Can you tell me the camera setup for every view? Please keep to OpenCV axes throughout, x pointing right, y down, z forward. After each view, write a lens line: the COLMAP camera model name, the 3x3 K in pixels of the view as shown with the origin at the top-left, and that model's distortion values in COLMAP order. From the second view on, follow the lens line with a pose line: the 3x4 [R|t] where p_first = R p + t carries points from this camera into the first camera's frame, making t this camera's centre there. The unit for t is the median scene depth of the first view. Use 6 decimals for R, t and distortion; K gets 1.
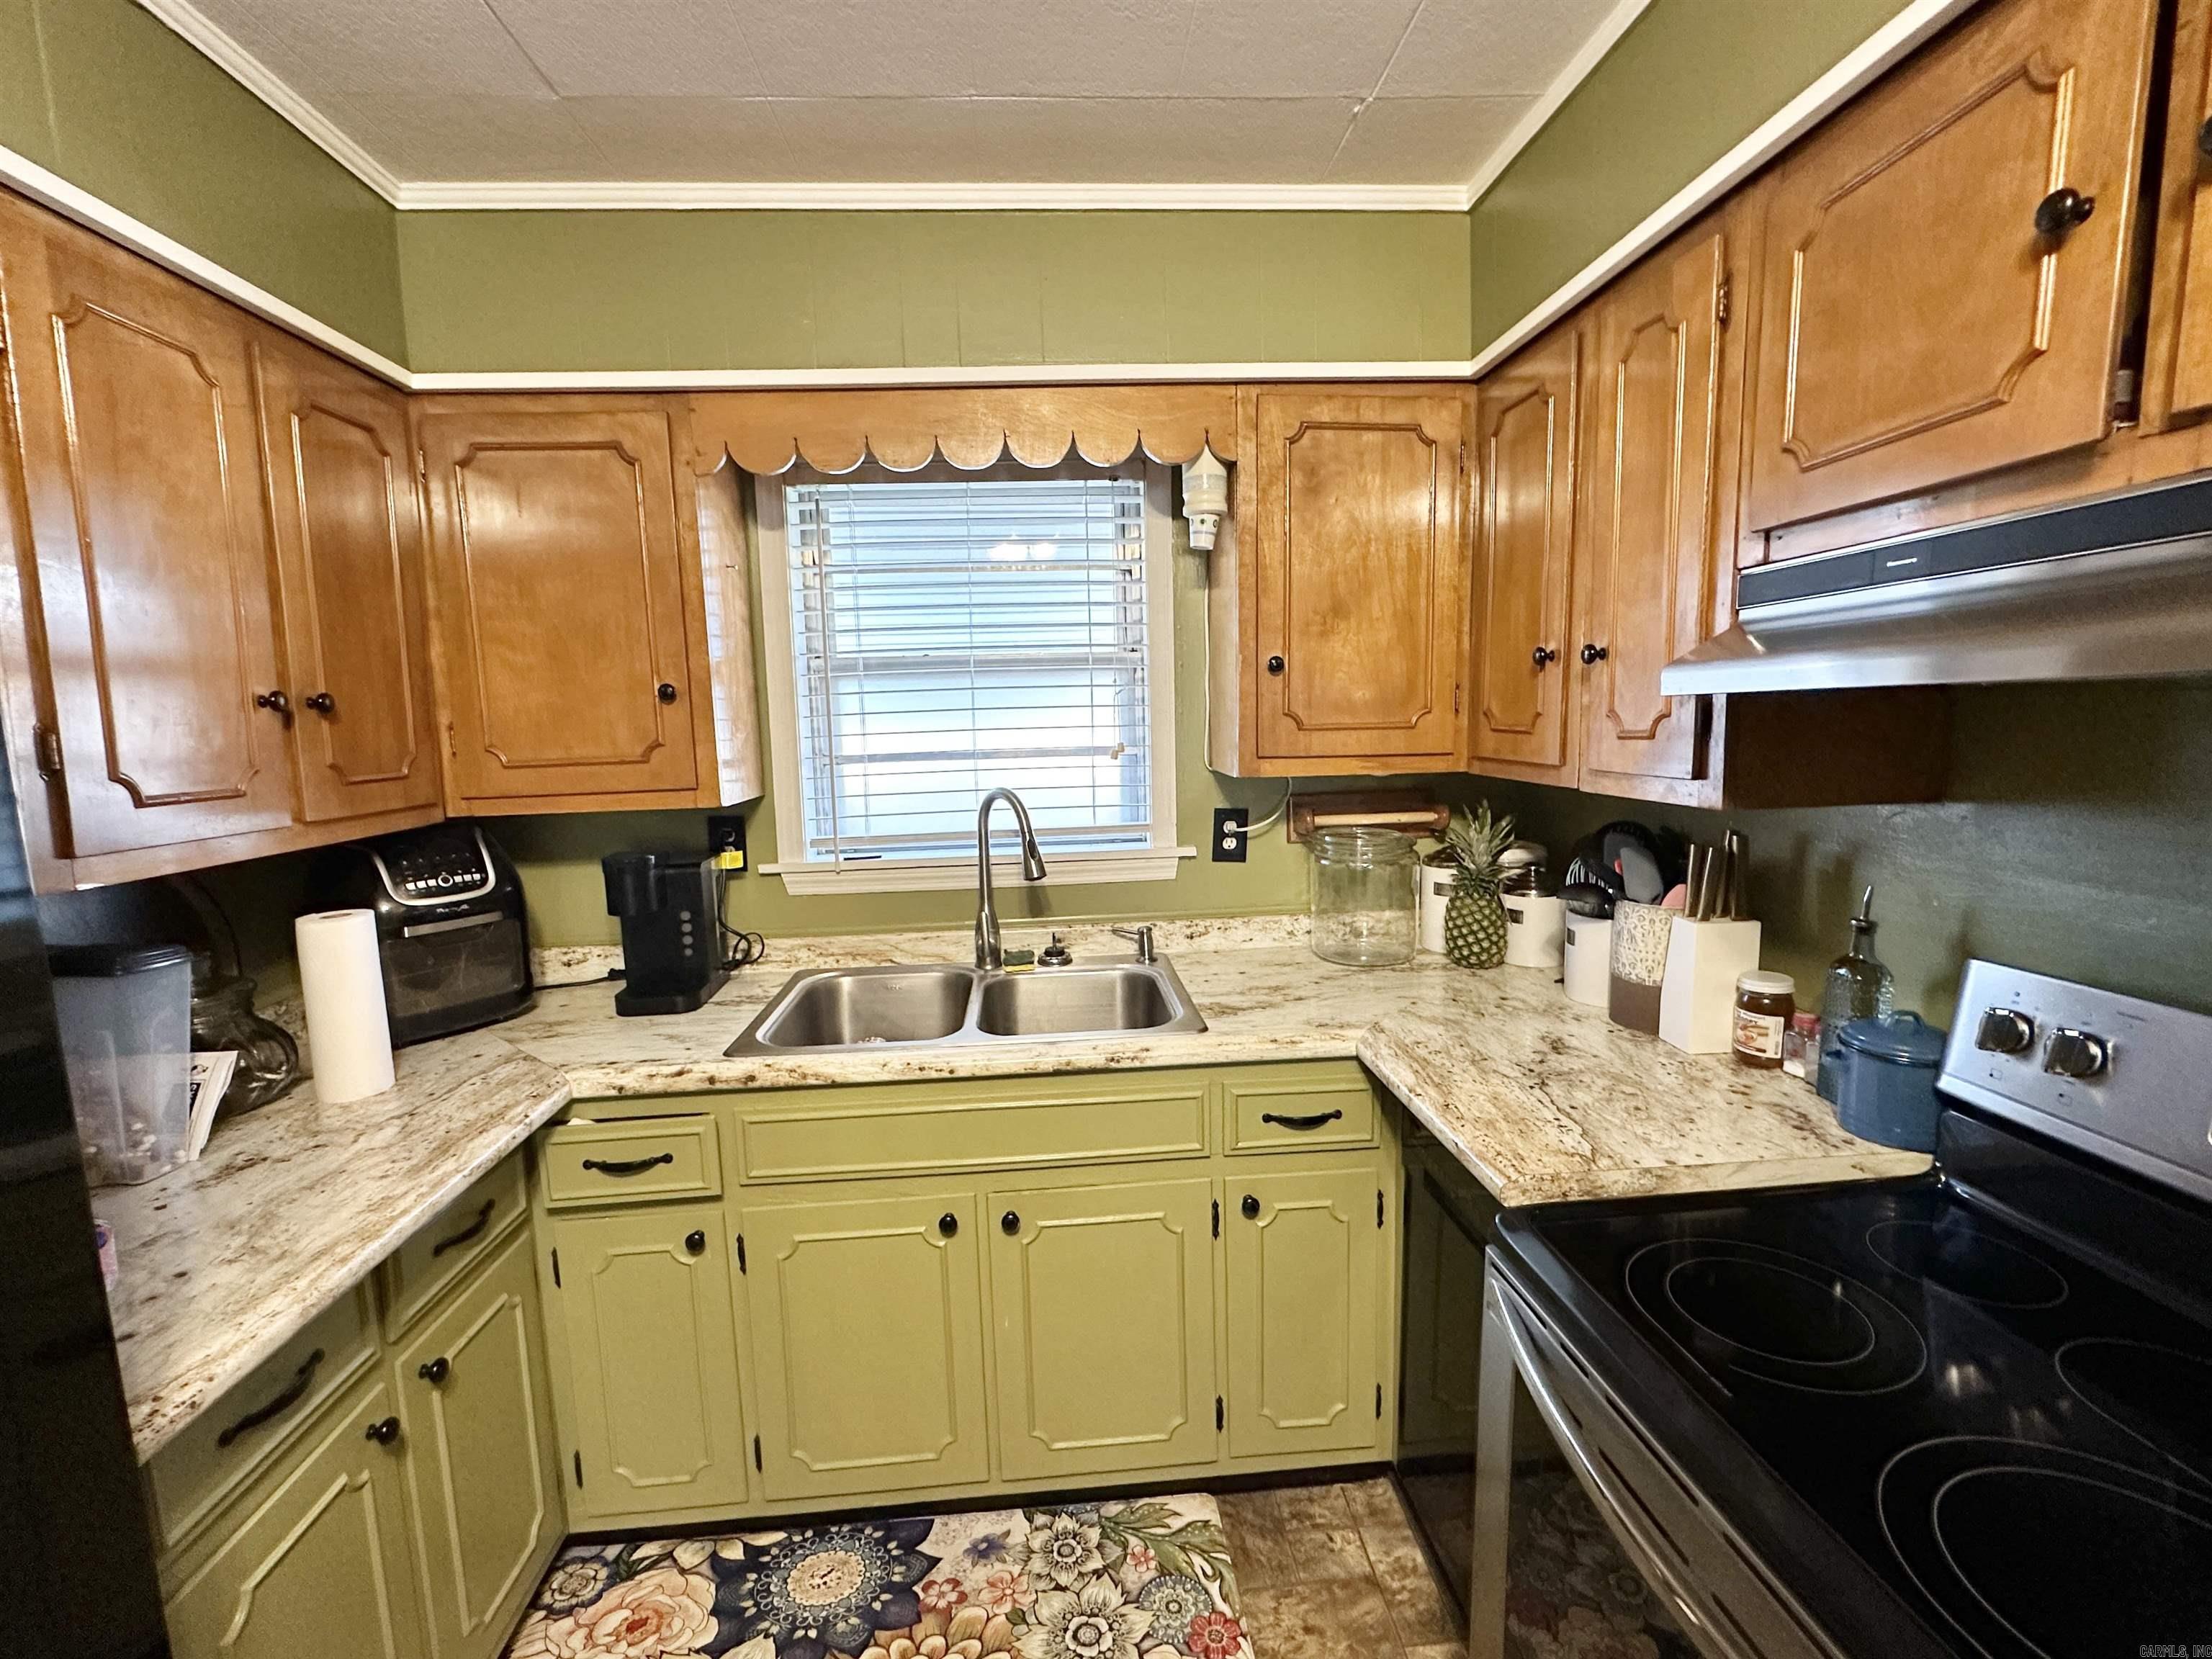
lens RADIAL K [[969.8, 0, 1106.4], [0, 969.8, 830.9], [0, 0, 1]] dist [-0.003359, -0.000353]
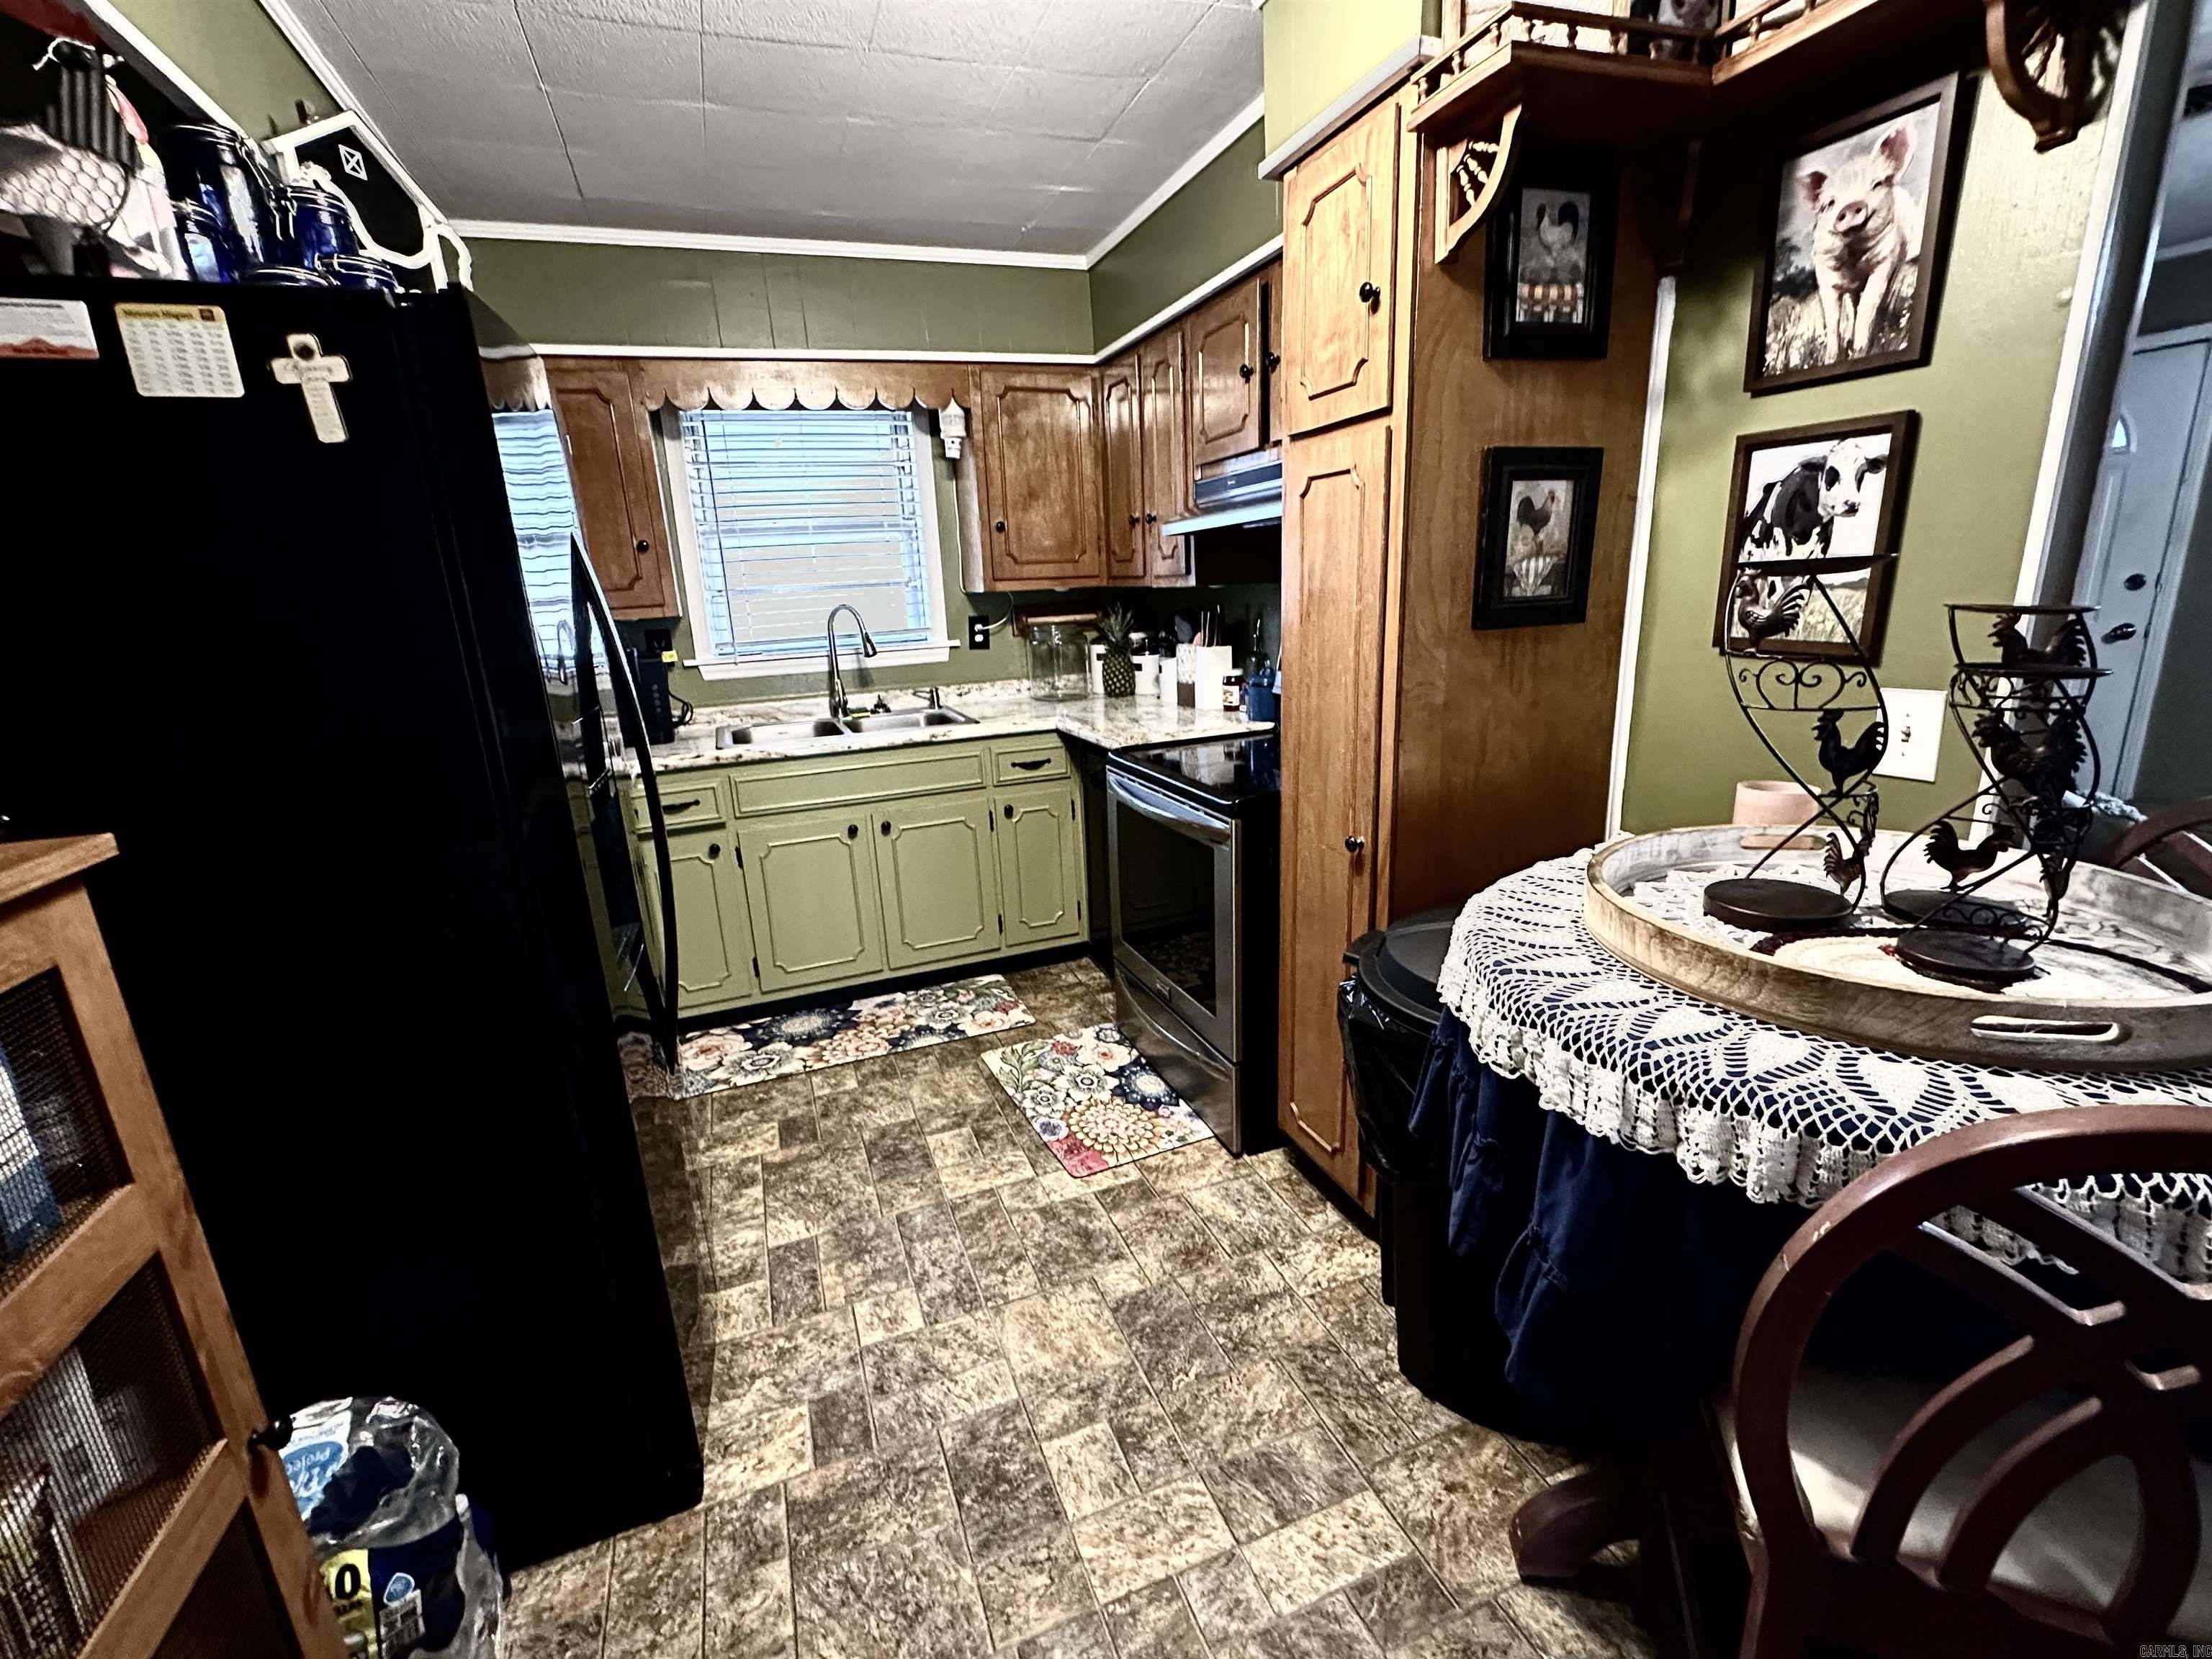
lens RADIAL K [[969.8, 0, 1105.2], [0, 969.8, 832.6], [0, 0, 1]] dist [-0.003359, -0.000353]
pose [[0.957803, -0.092594, 0.272102, -0.179622], [0.057623, 0.989328, 0.133826, 0.159986], [-0.281590, -0.112500, 0.952917, -0.827335]]
